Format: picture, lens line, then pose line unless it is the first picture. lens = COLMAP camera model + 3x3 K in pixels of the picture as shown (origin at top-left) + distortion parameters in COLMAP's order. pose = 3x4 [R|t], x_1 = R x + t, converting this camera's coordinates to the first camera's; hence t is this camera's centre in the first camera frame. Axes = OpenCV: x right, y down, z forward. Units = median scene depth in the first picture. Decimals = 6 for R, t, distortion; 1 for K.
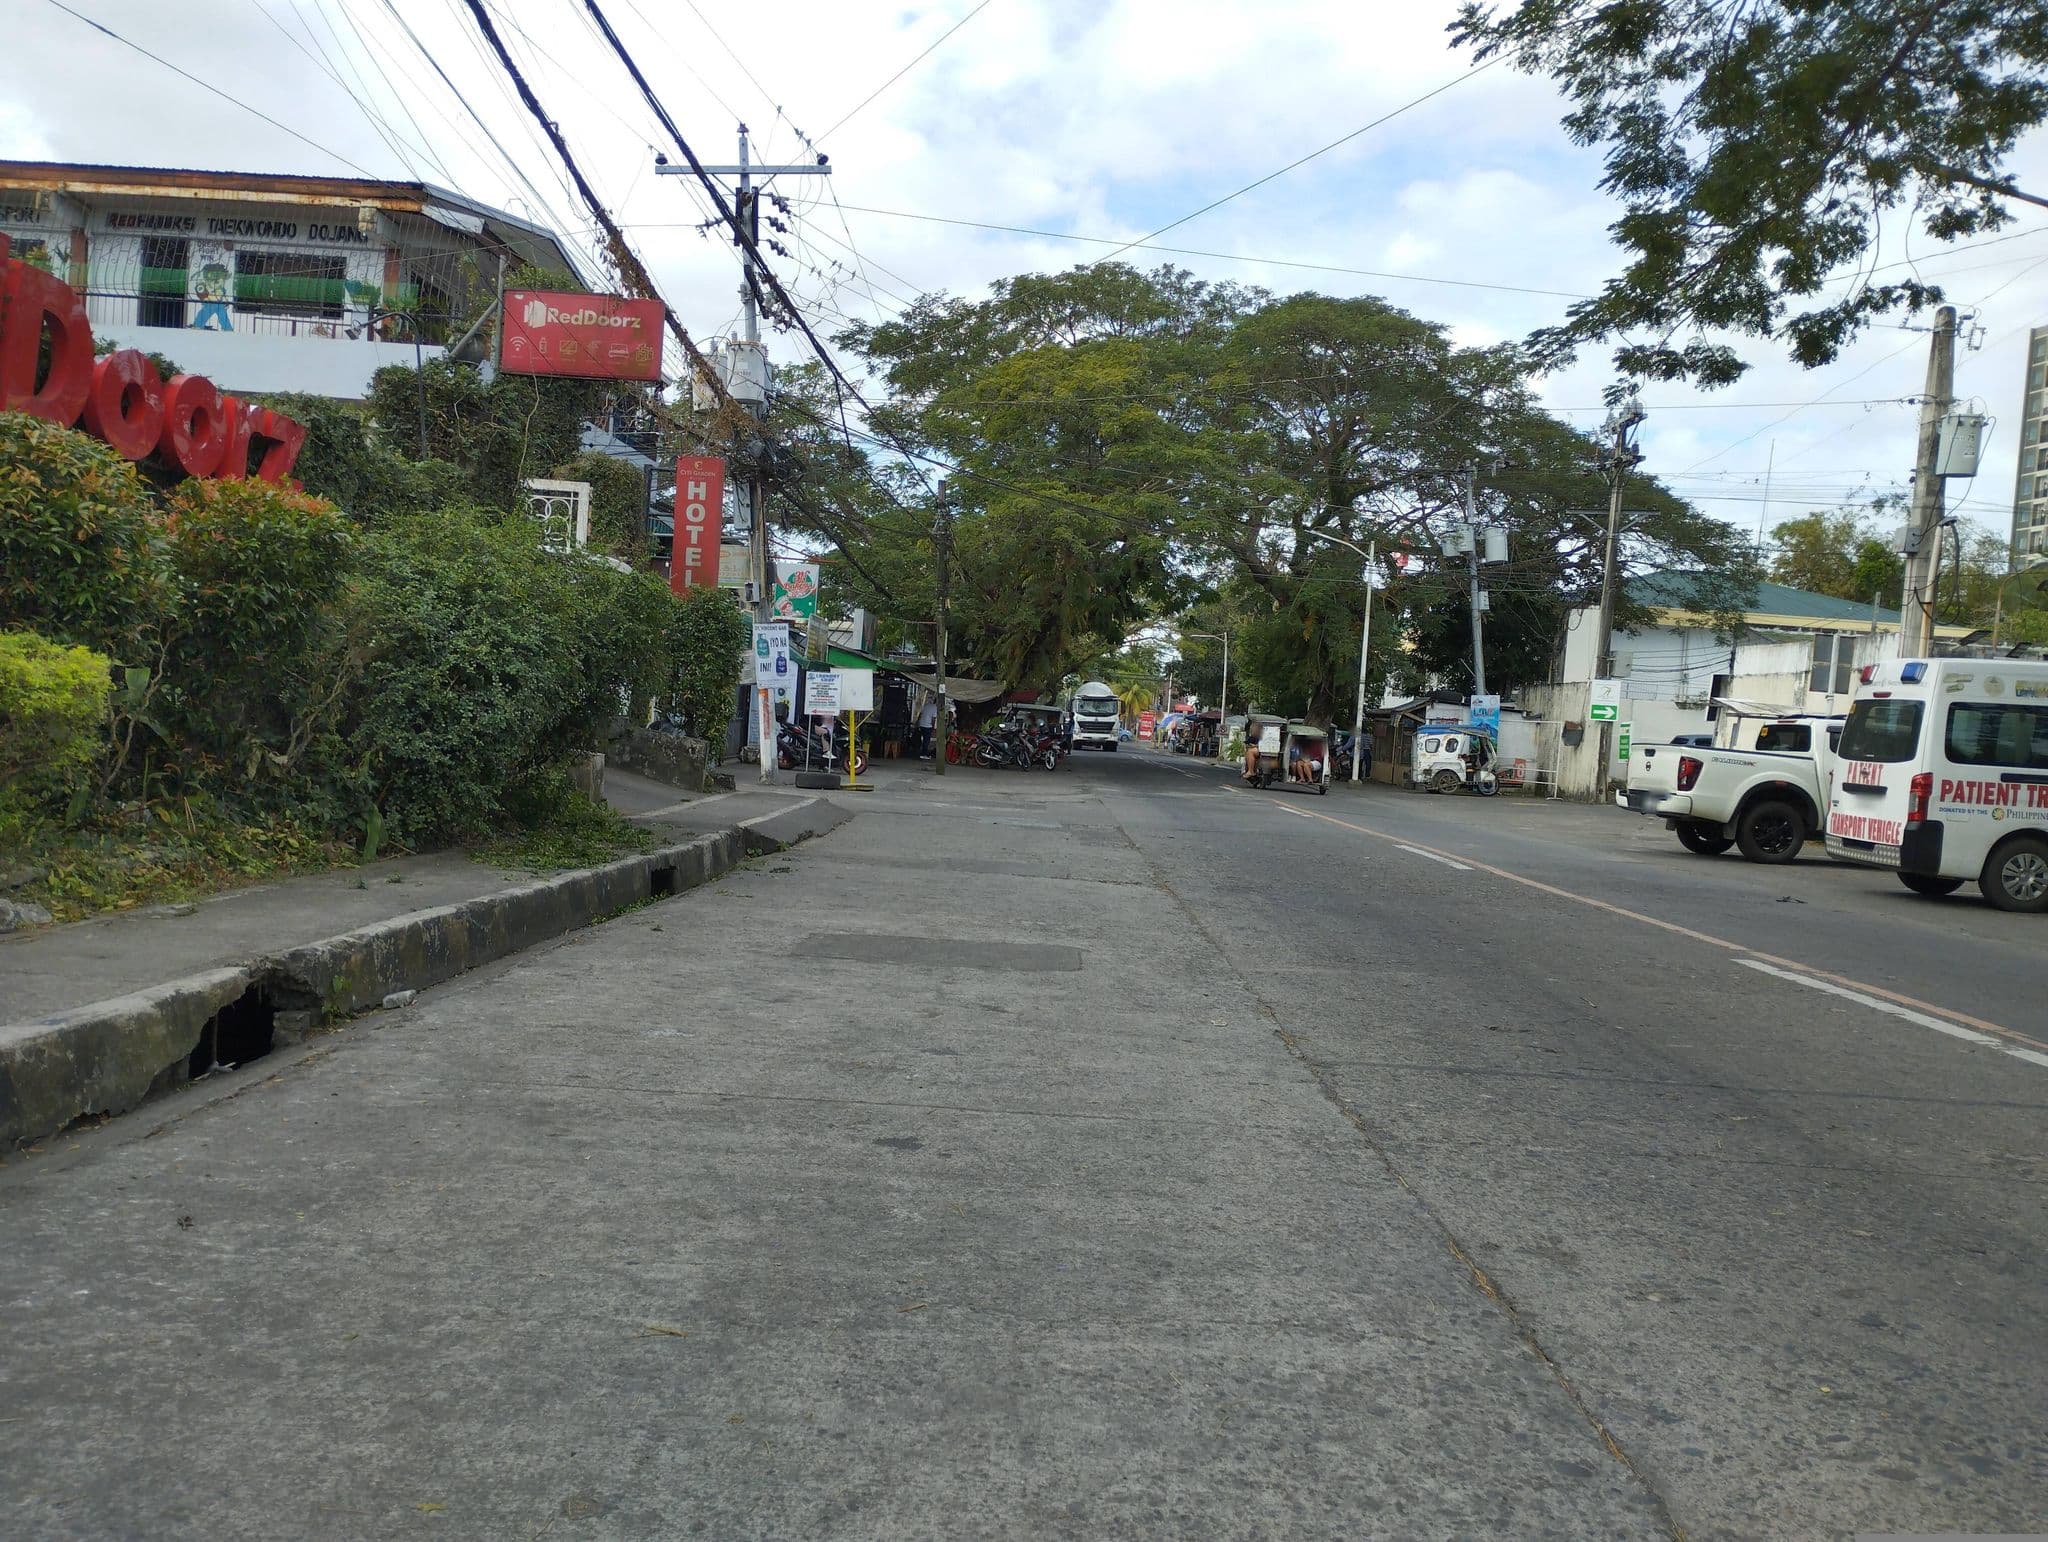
lens RADIAL K [[1716.9, 0, 1026.8], [0, 1716.9, 777.3], [0, 0, 1]] dist [-0.001413, 0.004026]
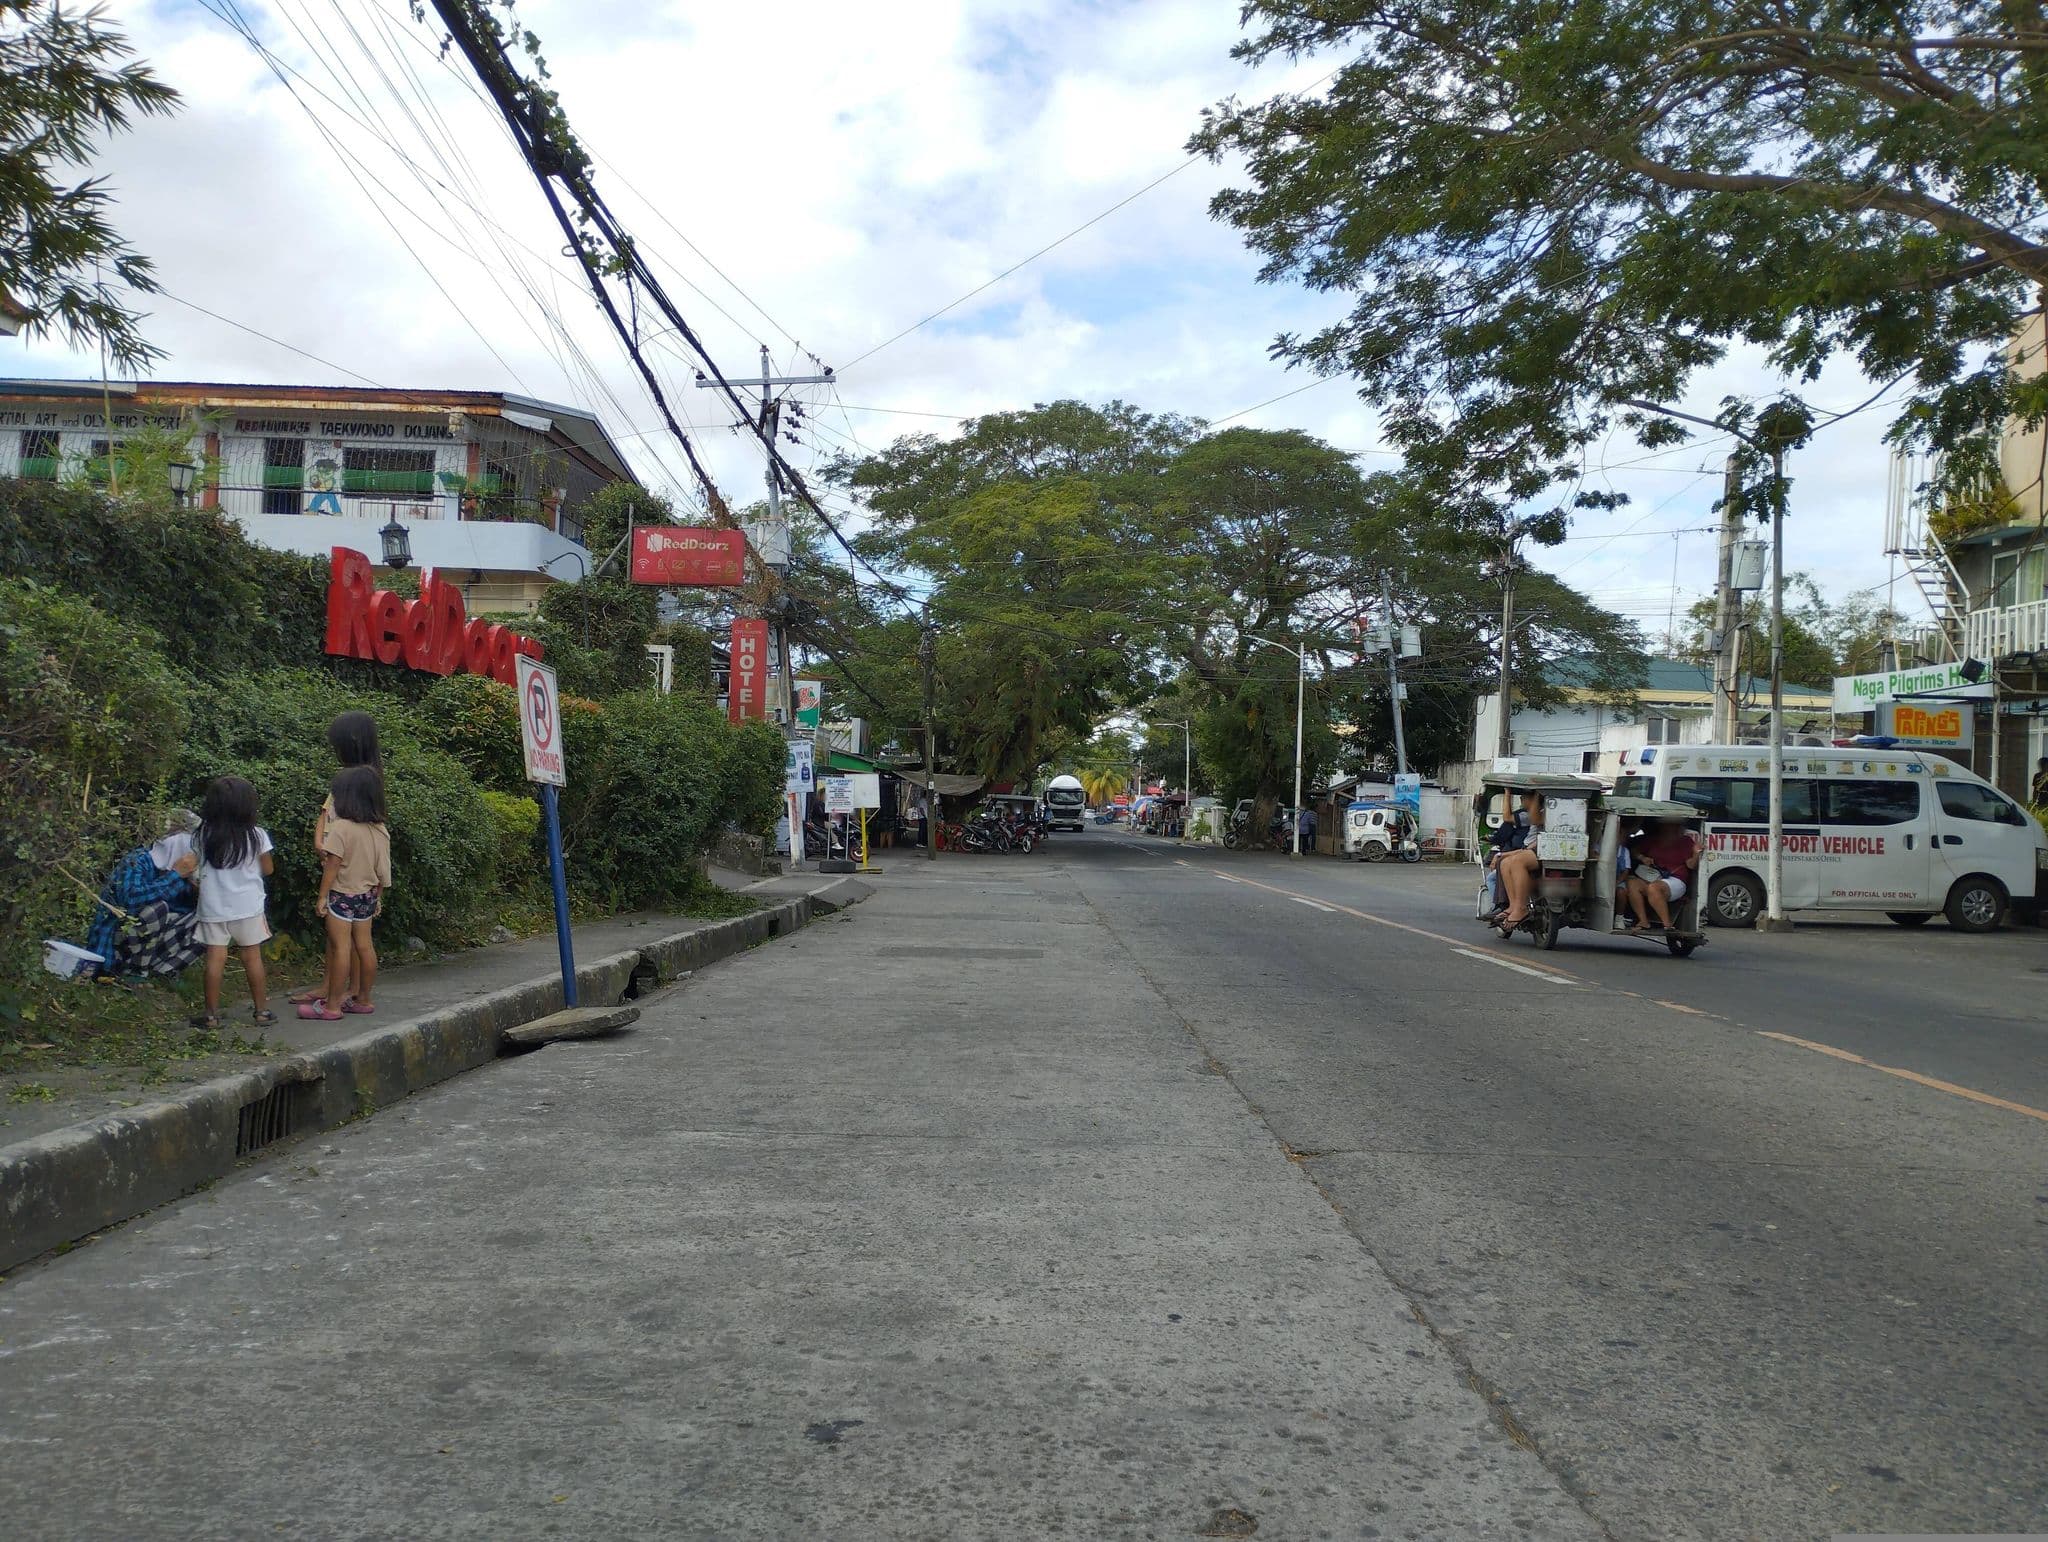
lens RADIAL K [[1716.9, 0, 1032.0], [0, 1716.9, 756.7], [0, 0, 1]] dist [-0.001413, 0.004026]
pose [[0.999292, -0.033577, 0.017003, -0.000458], [0.034569, 0.997486, -0.061859, 0.002890], [-0.014883, 0.062403, 0.997940, -0.146314]]
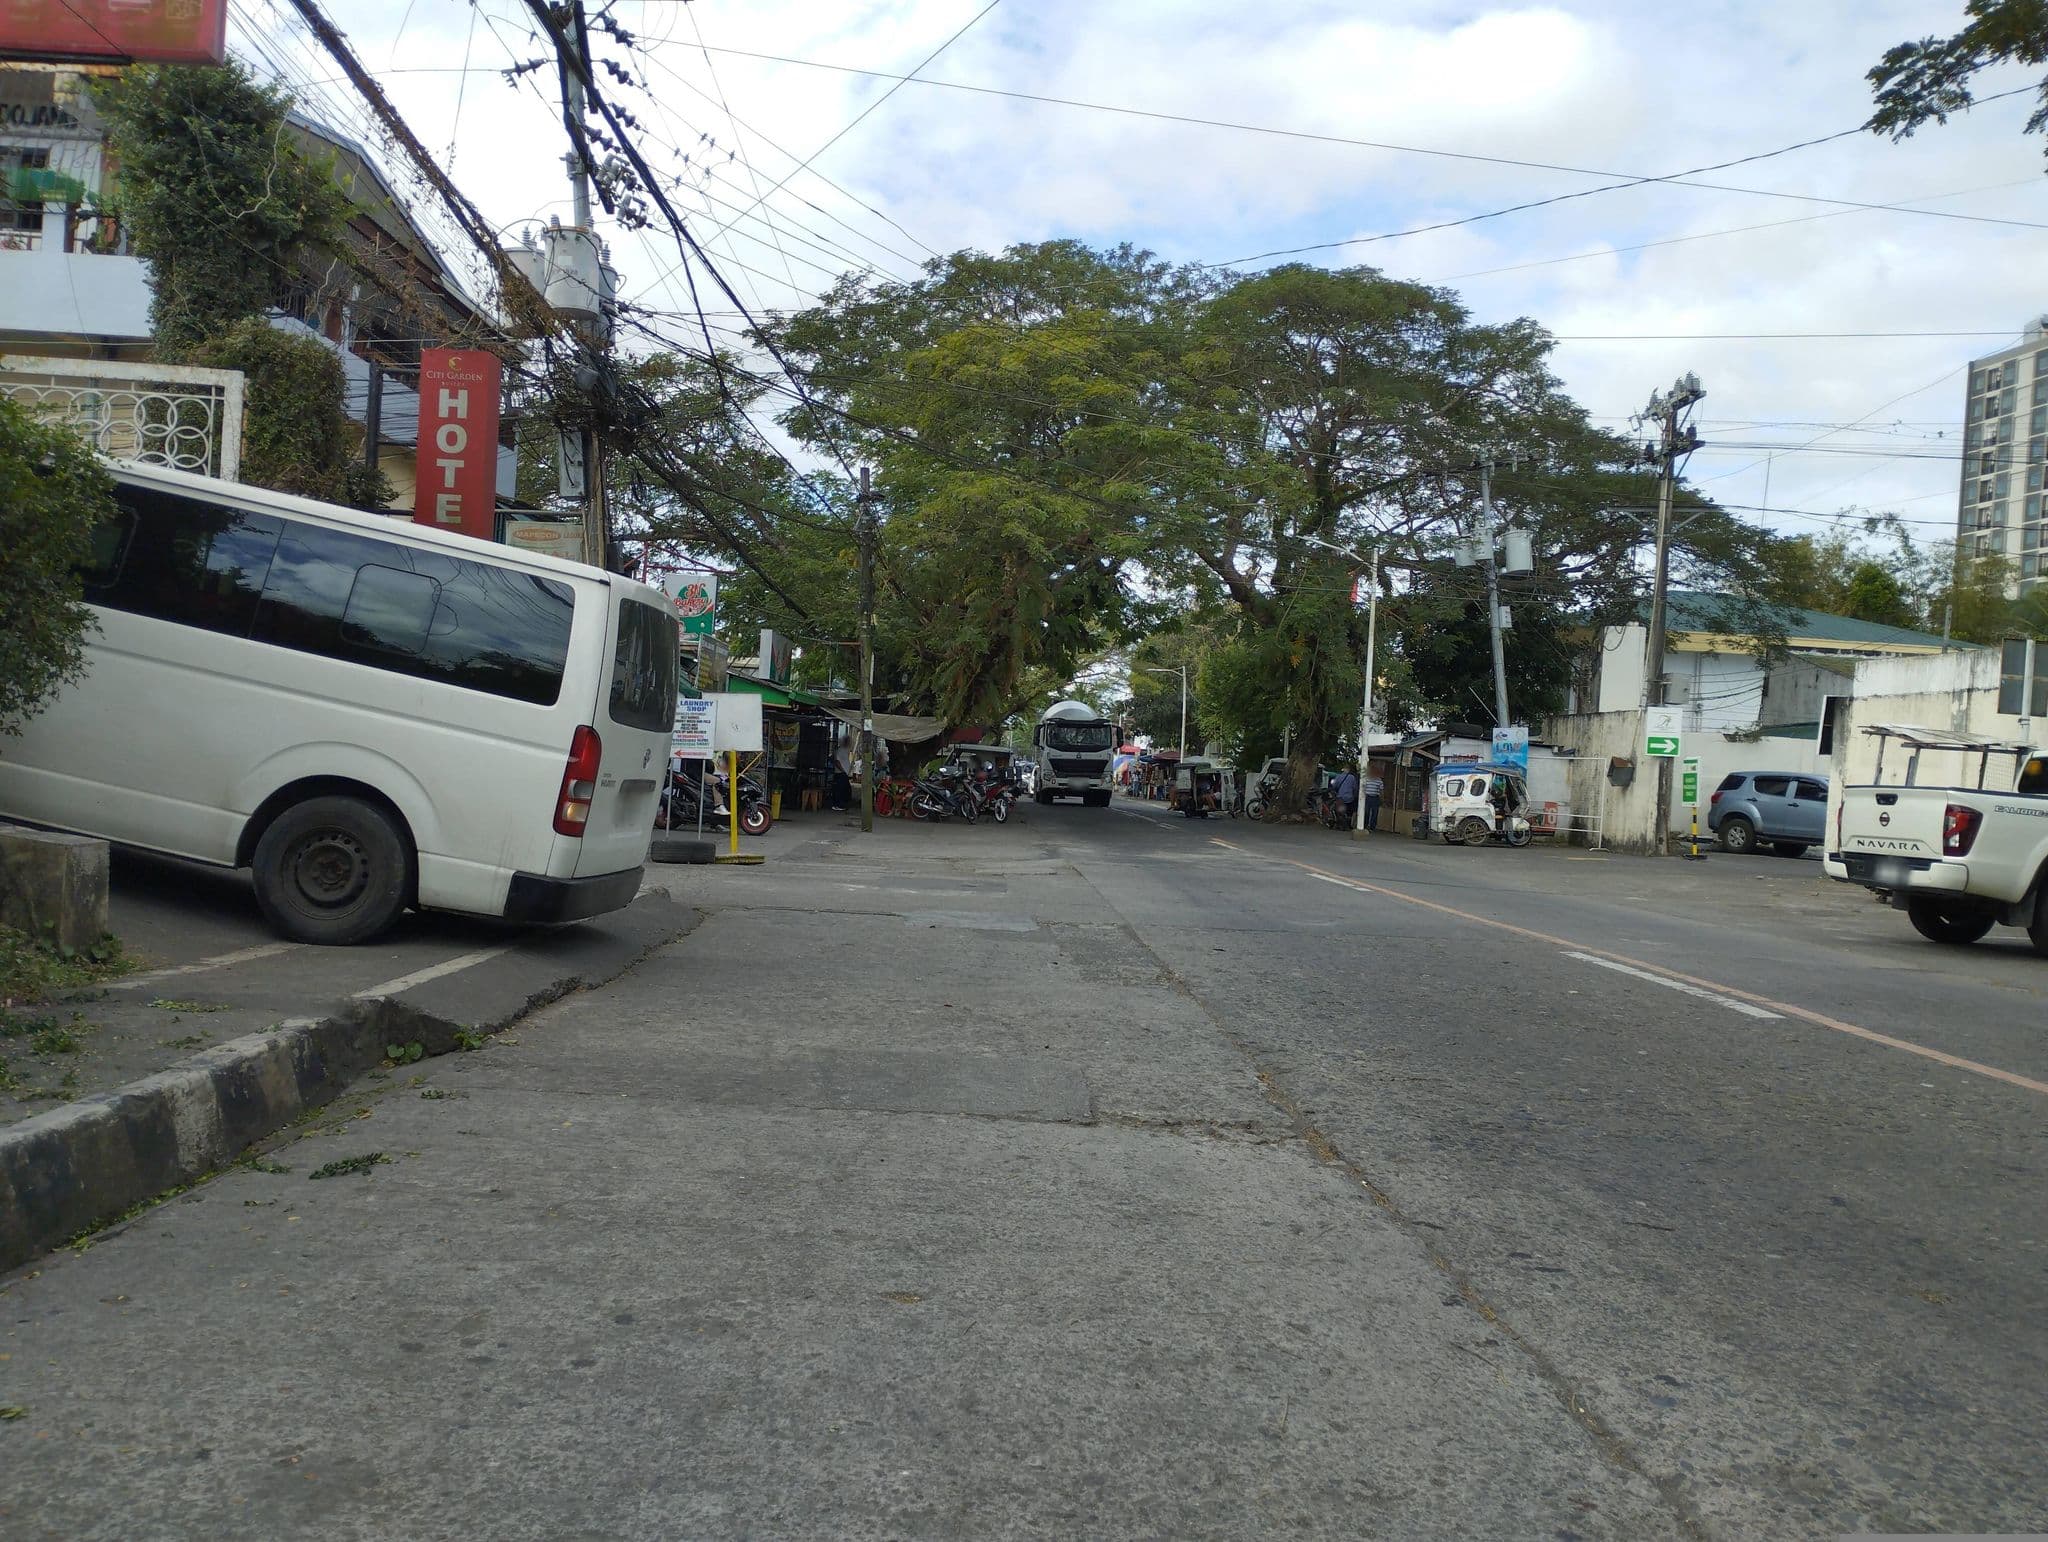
lens RADIAL K [[1708.2, 0, 1031.3], [0, 1708.2, 786.4], [0, 0, 1]] dist [-0.008332, -0.015803]
pose [[0.999244, -0.011760, 0.037059, -0.002329], [0.012494, 0.999729, -0.019638, -0.005594], [-0.036818, 0.020086, 0.999120, 0.179780]]
